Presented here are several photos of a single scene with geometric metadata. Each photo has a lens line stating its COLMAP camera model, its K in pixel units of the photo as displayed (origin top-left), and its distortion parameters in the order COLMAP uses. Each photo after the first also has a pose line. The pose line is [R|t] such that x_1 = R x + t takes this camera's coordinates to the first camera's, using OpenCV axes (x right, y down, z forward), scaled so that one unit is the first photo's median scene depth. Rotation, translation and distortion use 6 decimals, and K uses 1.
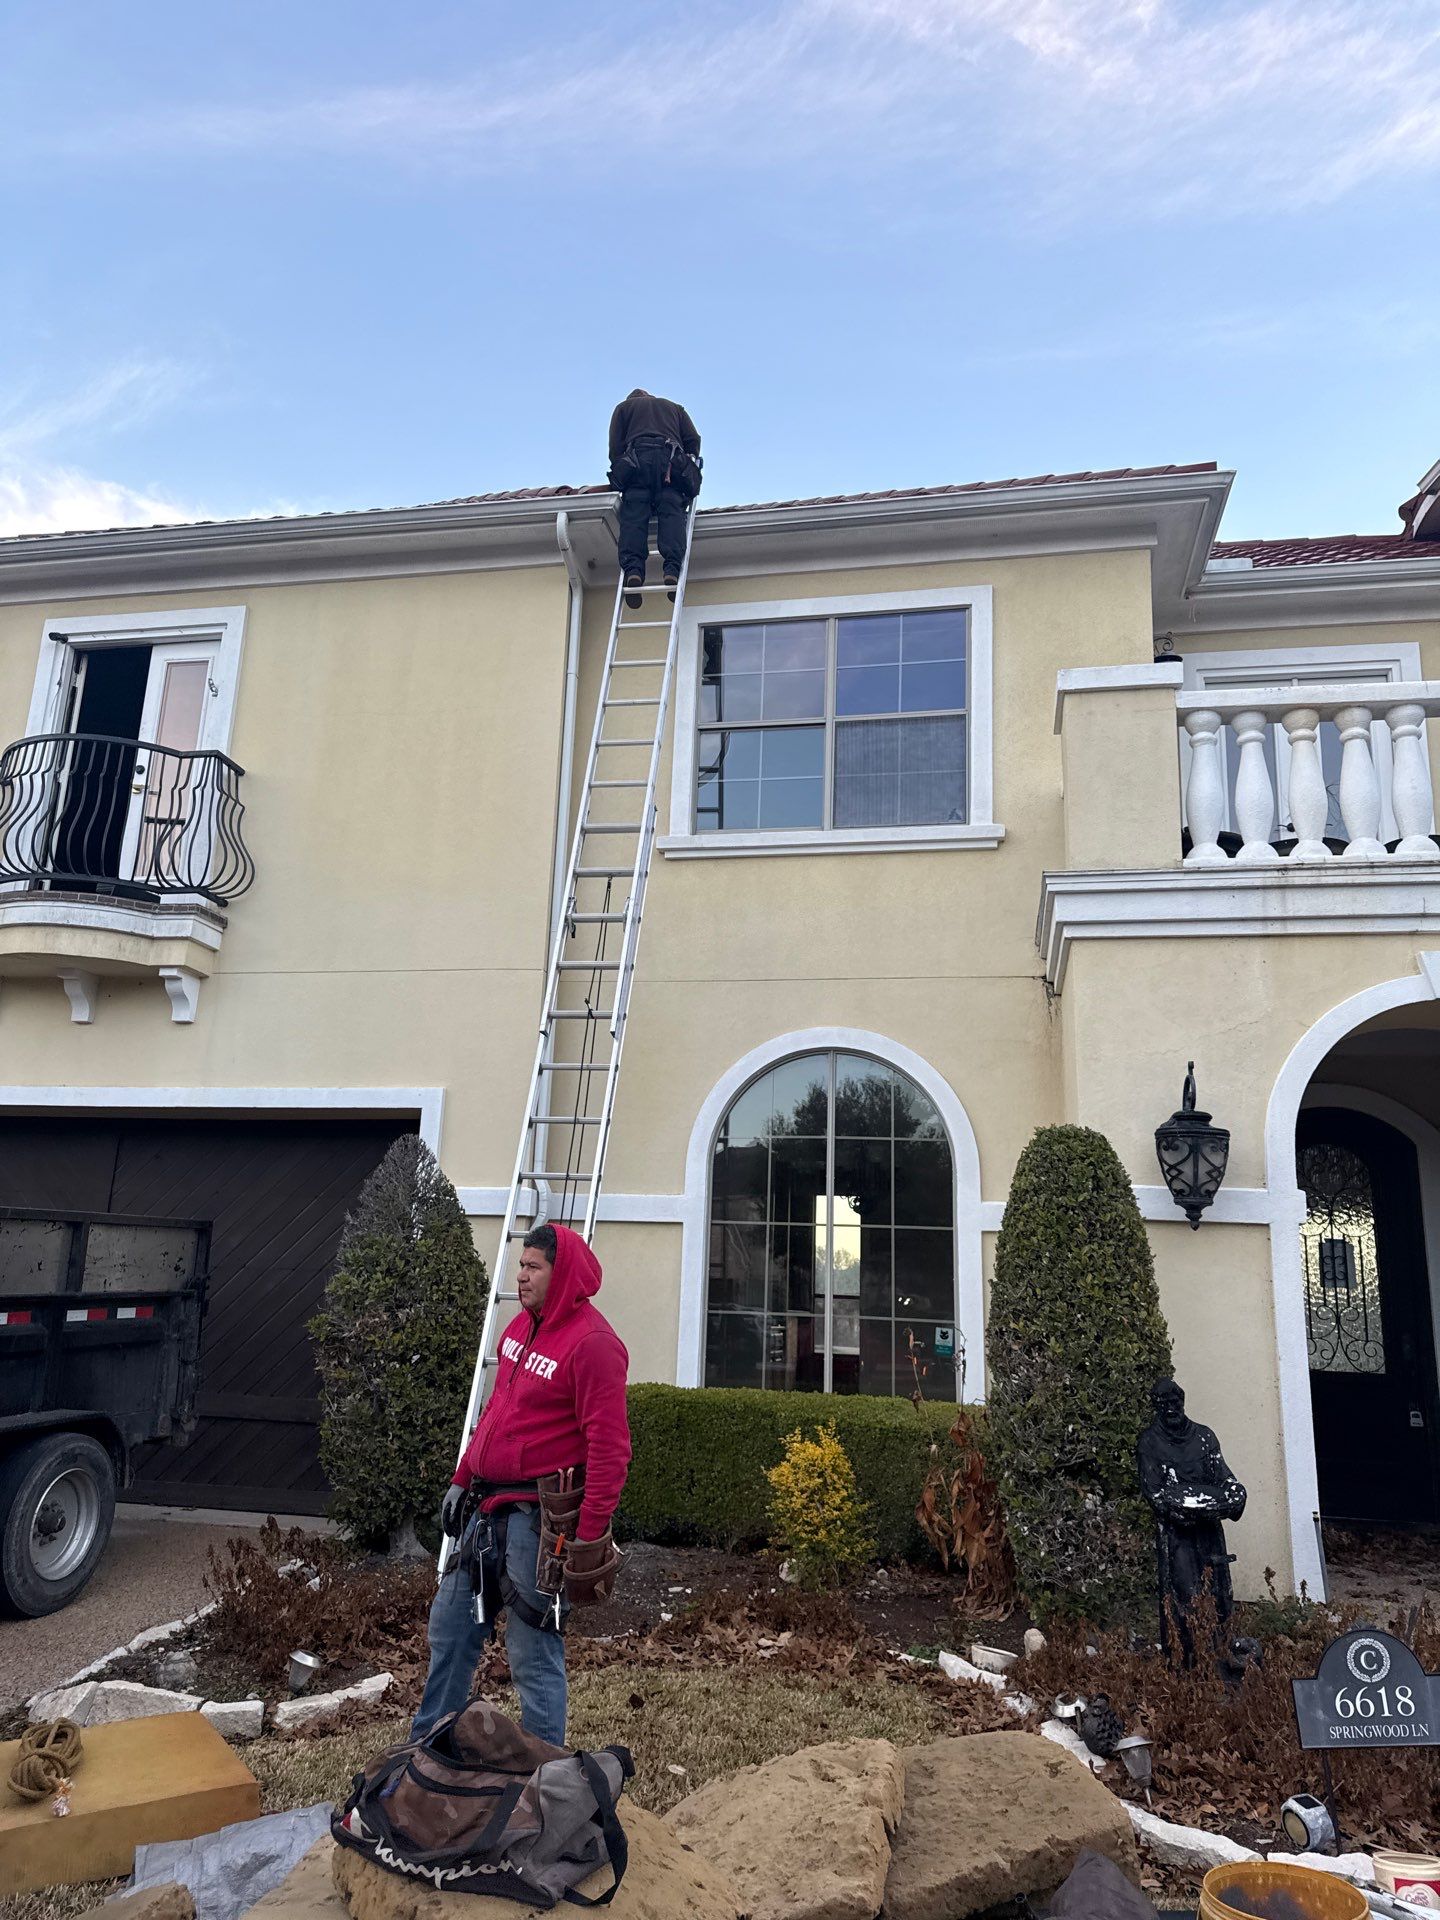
lens RADIAL K [[1424.6, 0, 720.6], [0, 1424.6, 1020.2], [0, 0, 1]] dist [0.000567, -0.000912]
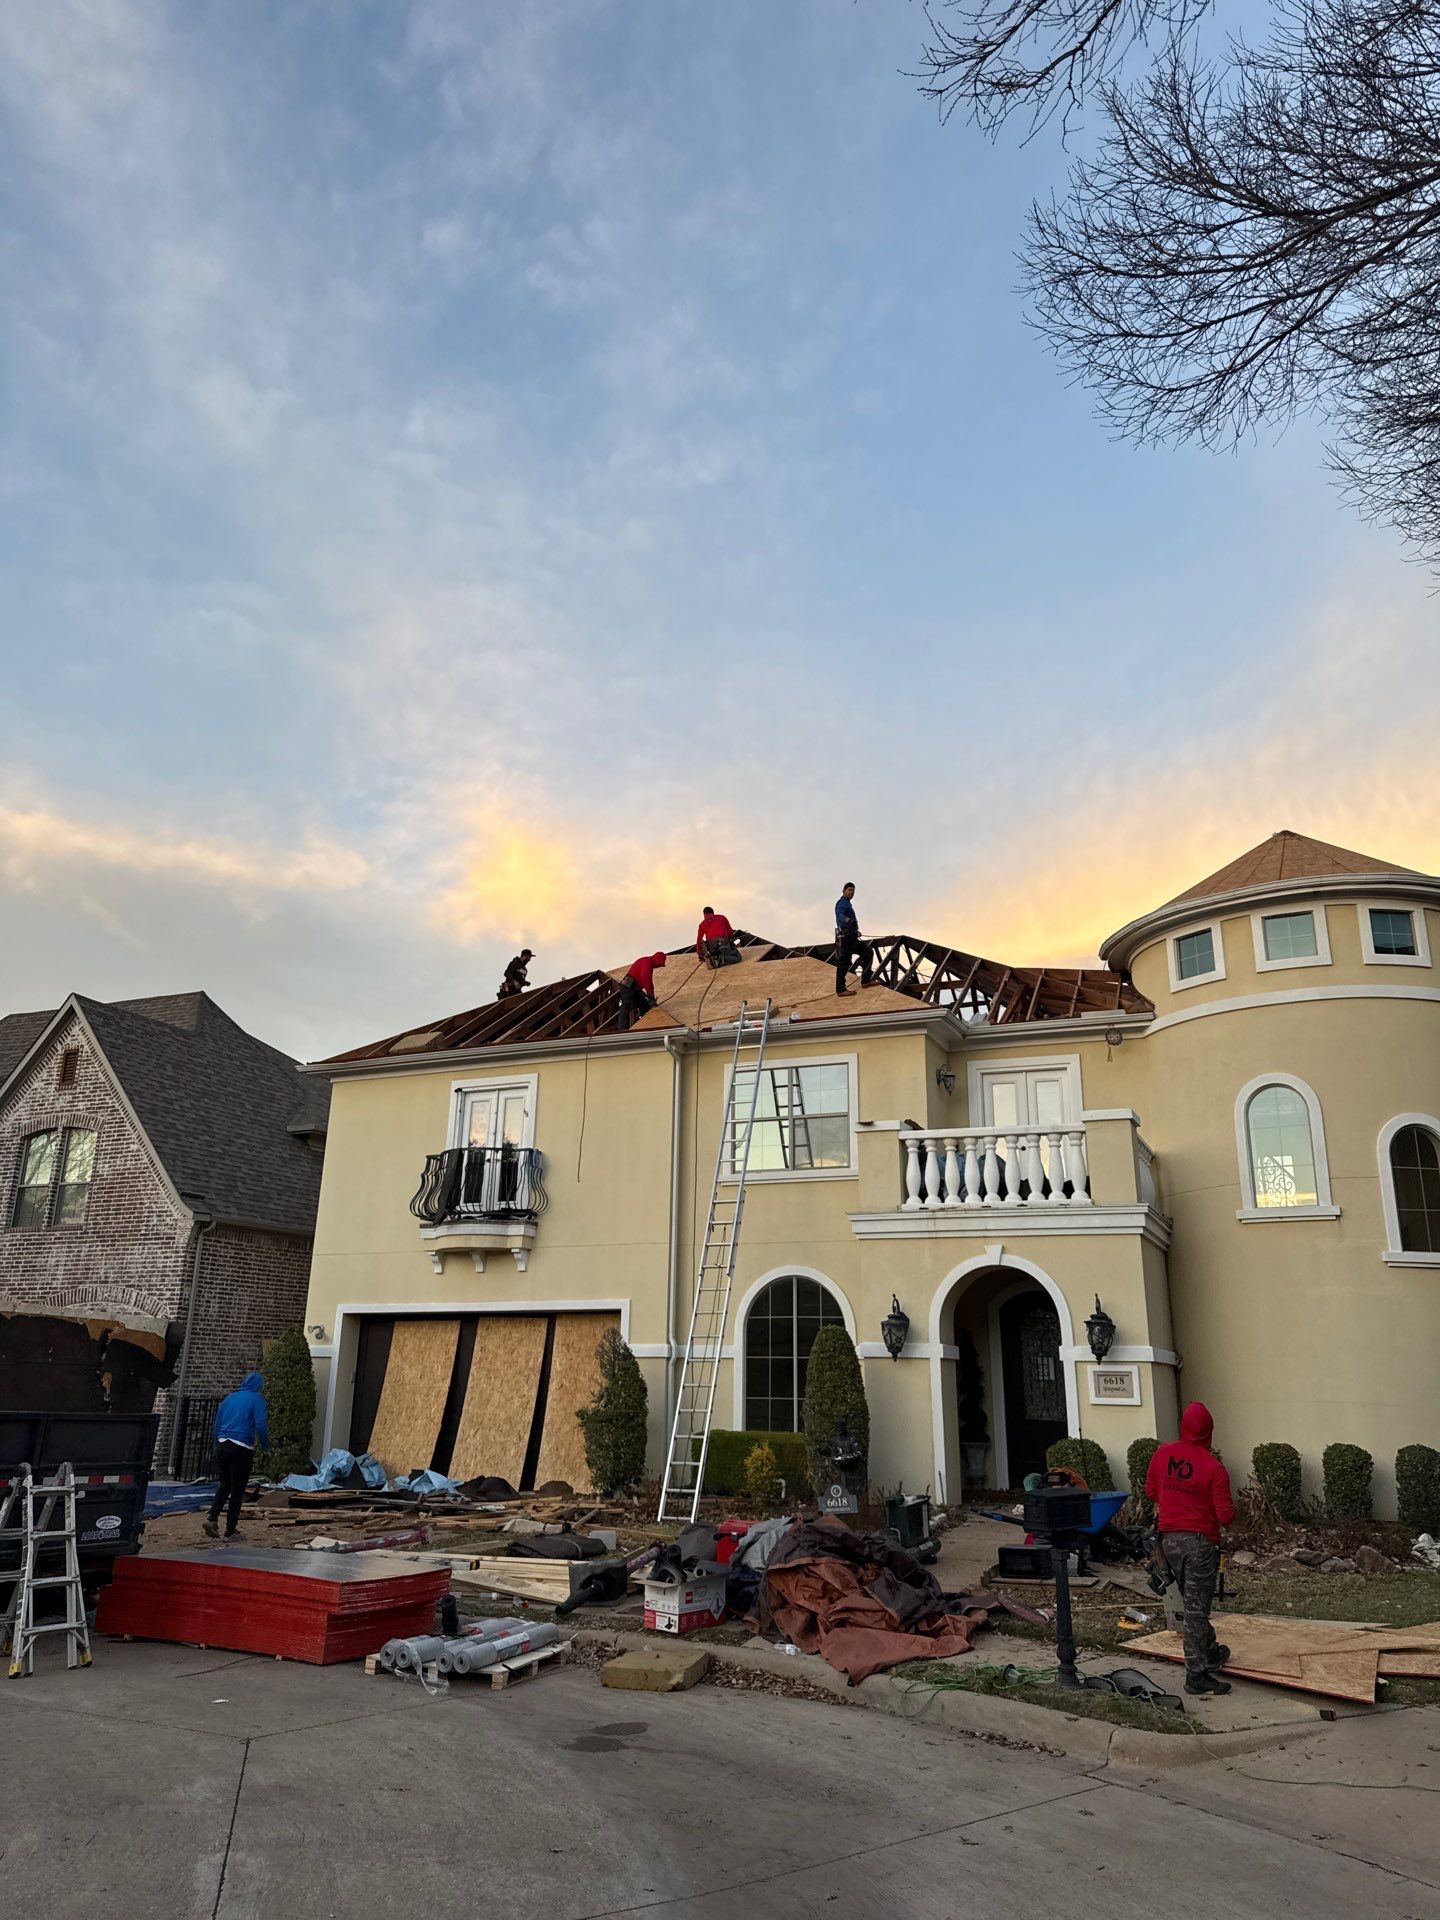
lens RADIAL K [[1366.1, 0, 720.0], [0, 1366.1, 960.0], [0, 0, 1]] dist [0.000880, -0.001681]
pose [[0.975160, -0.091341, -0.201792, 0.447066], [0.072685, 0.992527, -0.098018, -0.271801], [0.209237, 0.080916, 0.974511, -1.178370]]
